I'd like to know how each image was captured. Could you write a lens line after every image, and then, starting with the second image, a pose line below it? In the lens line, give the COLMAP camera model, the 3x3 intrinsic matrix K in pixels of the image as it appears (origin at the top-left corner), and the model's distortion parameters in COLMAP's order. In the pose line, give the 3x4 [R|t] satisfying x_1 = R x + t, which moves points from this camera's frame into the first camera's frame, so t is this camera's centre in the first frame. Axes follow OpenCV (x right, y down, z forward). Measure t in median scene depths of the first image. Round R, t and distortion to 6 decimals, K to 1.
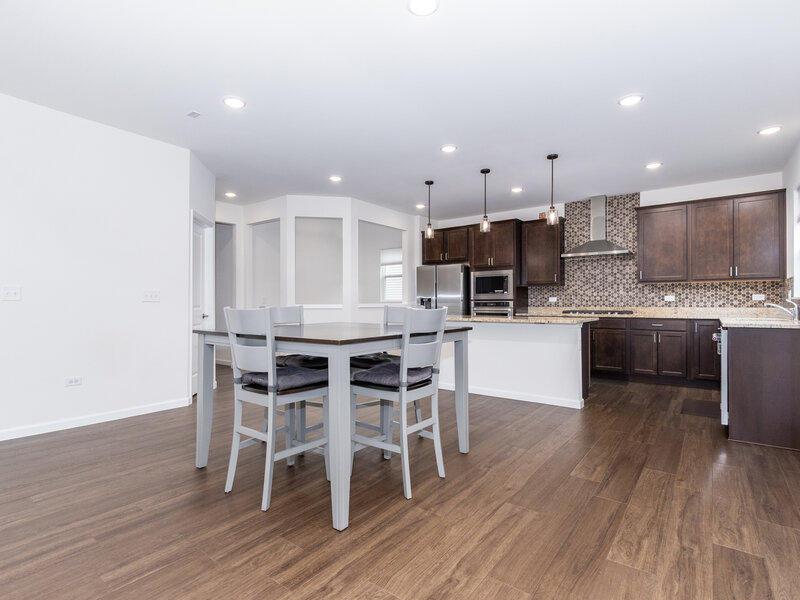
lens RADIAL K [[413.1, 0, 401.3], [0, 413.1, 300.4], [0, 0, 1]] dist [0.000422, 0.000353]
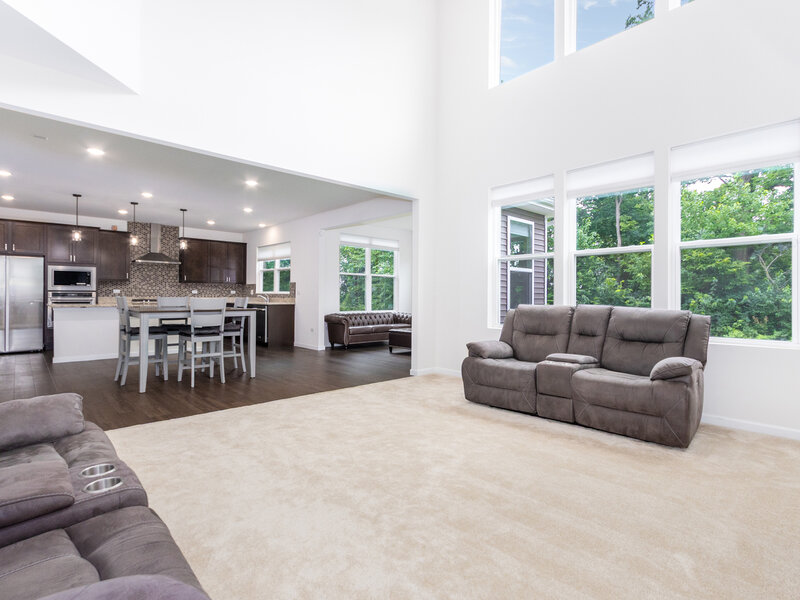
lens RADIAL K [[413.1, 0, 401.0], [0, 413.1, 298.1], [0, 0, 1]] dist [0.000422, 0.000353]
pose [[0.187844, -0.001573, 0.982198, -0.790111], [-0.014351, 0.999888, 0.004346, 0.000538], [-0.982094, -0.014912, 0.187800, -0.153450]]
